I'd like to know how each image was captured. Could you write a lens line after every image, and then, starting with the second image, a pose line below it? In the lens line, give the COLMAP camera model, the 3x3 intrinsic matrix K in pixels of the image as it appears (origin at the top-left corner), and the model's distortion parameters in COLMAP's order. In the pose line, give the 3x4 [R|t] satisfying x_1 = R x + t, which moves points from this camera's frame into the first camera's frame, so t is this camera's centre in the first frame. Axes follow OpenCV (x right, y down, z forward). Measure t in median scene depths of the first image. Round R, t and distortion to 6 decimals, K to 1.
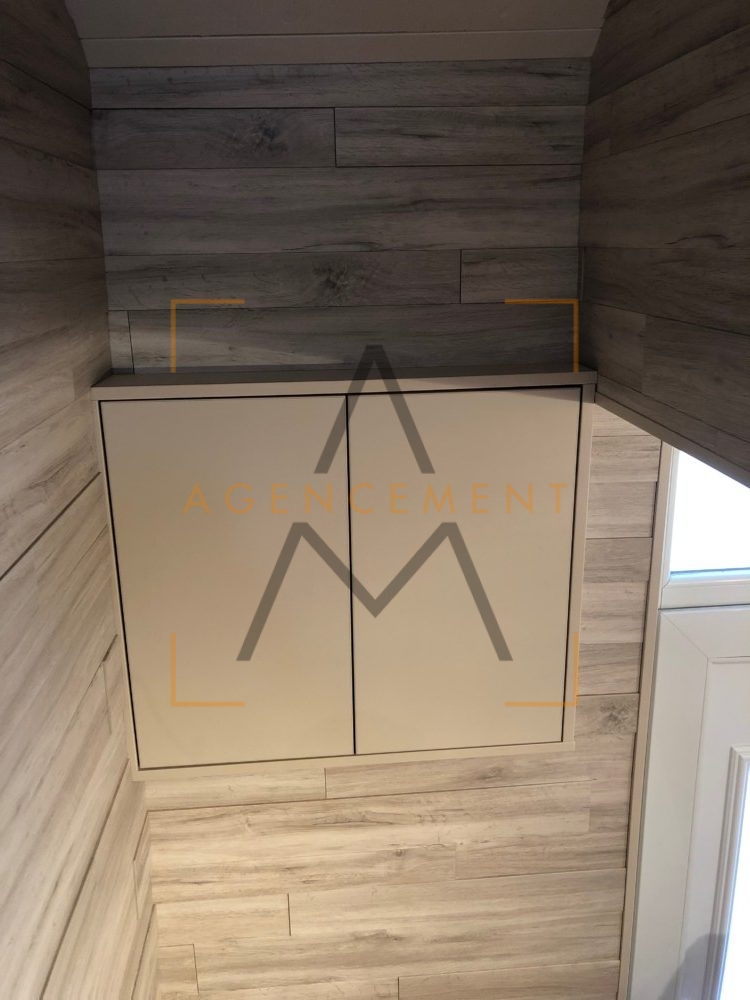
lens RADIAL K [[828.4, 0, 371.9], [0, 828.4, 494.8], [0, 0, 1]] dist [0.024533, -0.030819]
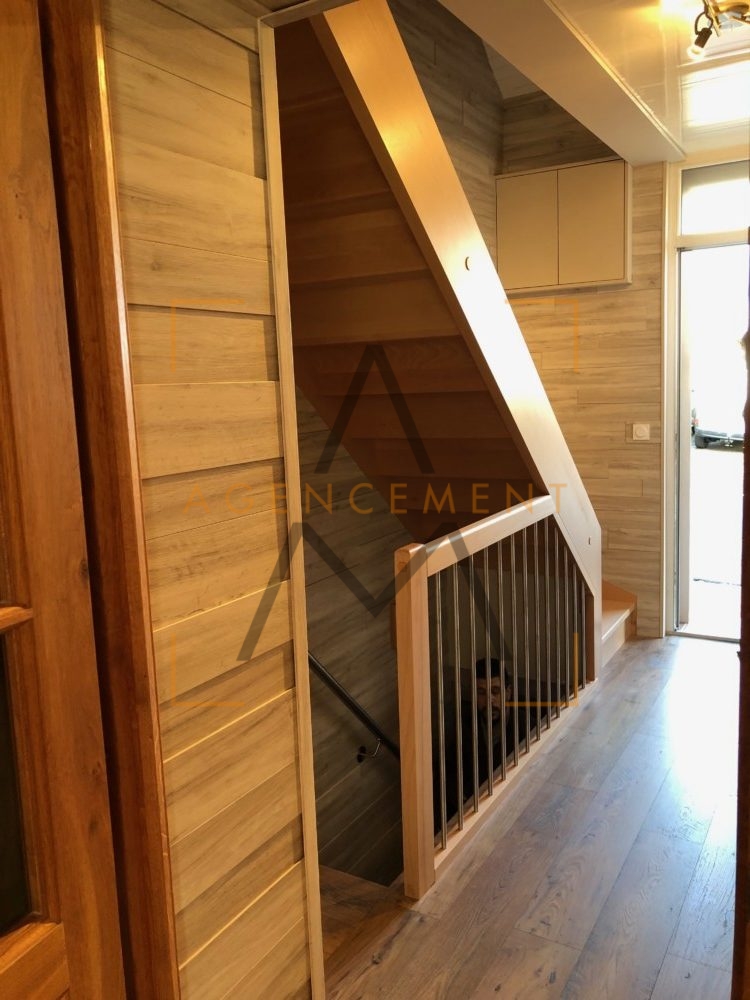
lens RADIAL K [[828.4, 0, 372.6], [0, 828.4, 496.7], [0, 0, 1]] dist [0.024533, -0.030819]
pose [[0.824715, 0.062998, -0.562028, 1.134922], [-0.137292, 0.986351, -0.090901, 1.371568], [0.548630, 0.152130, 0.822108, -1.764246]]
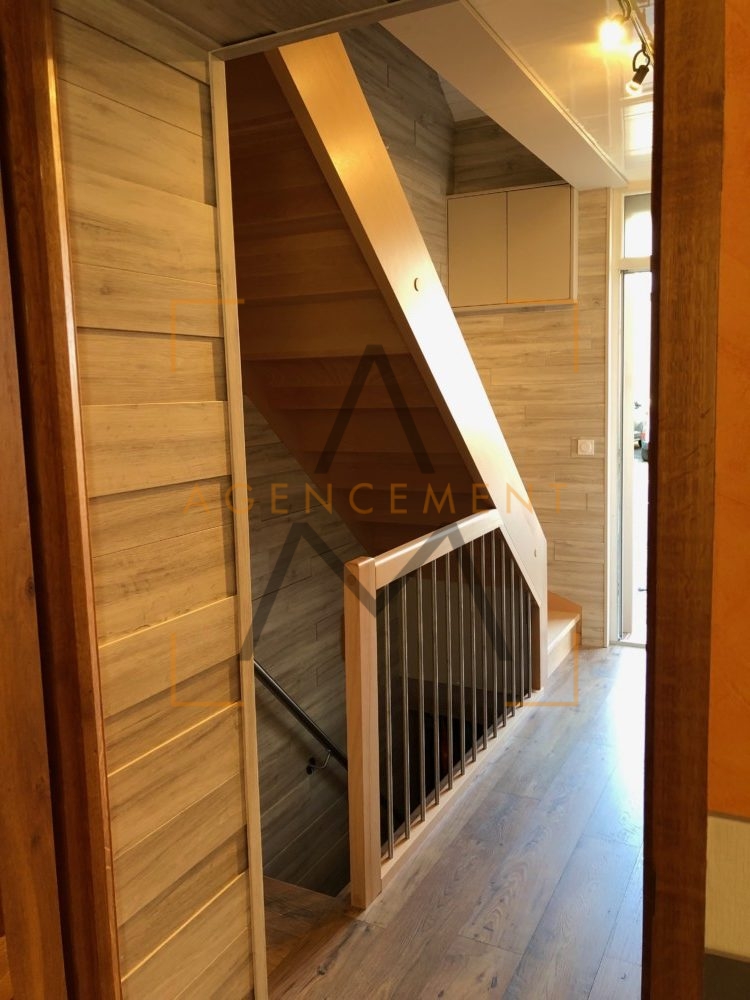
lens RADIAL K [[828.4, 0, 382.7], [0, 828.4, 493.0], [0, 0, 1]] dist [0.024533, -0.030819]
pose [[0.859954, 0.059177, -0.506929, 1.159039], [-0.136172, 0.983853, -0.116151, 1.364832], [0.491870, 0.168914, 0.854126, -1.784356]]
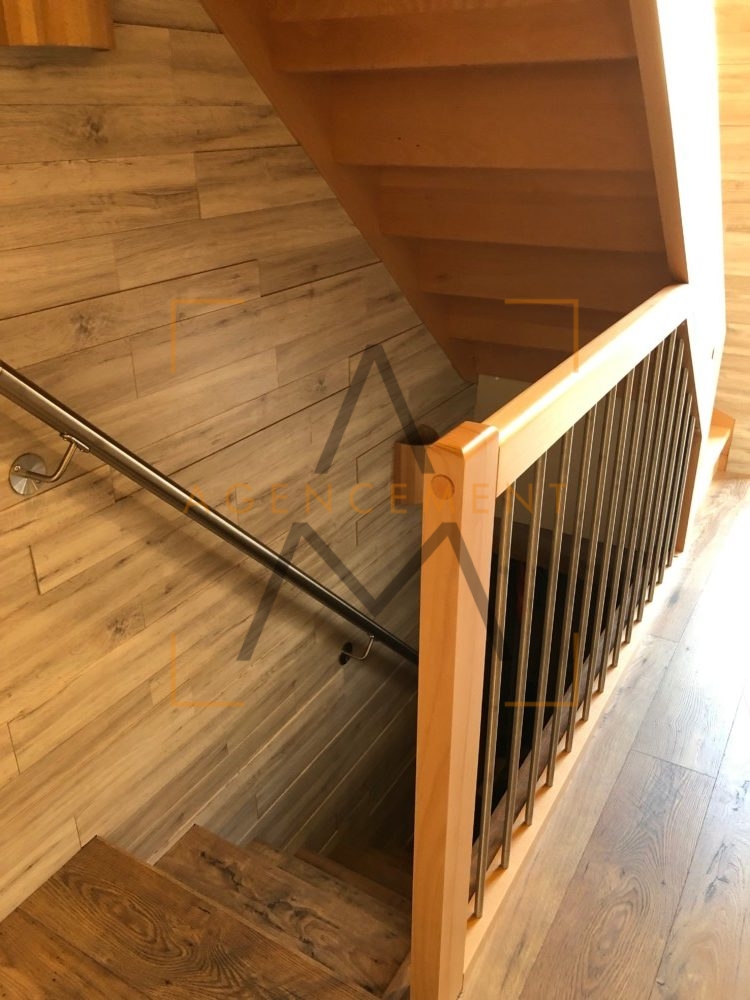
lens RADIAL K [[828.4, 0, 375.5], [0, 828.4, 499.8], [0, 0, 1]] dist [0.024533, -0.030819]
pose [[0.824667, 0.245686, -0.509472, 0.636062], [-0.166665, 0.966295, 0.196207, 1.254202], [0.540506, -0.076894, 0.837819, -1.047759]]
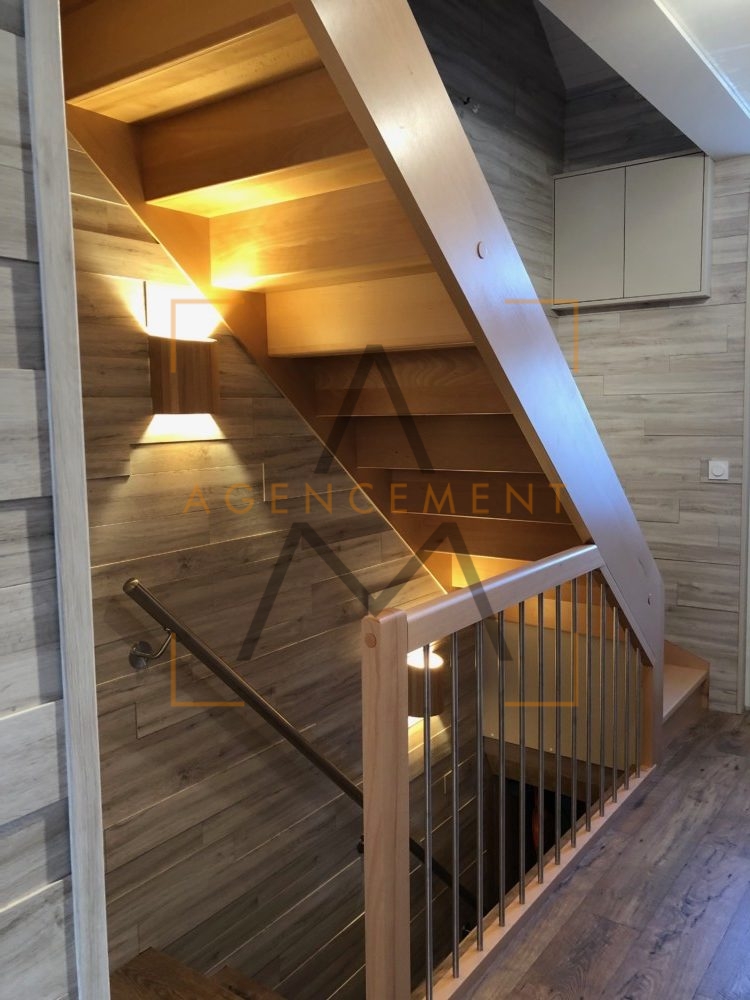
lens RADIAL K [[828.4, 0, 381.6], [0, 828.4, 494.8], [0, 0, 1]] dist [0.024533, -0.030819]
pose [[0.770839, 0.067761, -0.633416, 1.061379], [-0.179047, 0.977290, -0.113345, 1.286506], [0.611351, 0.200782, 0.765465, -1.387195]]
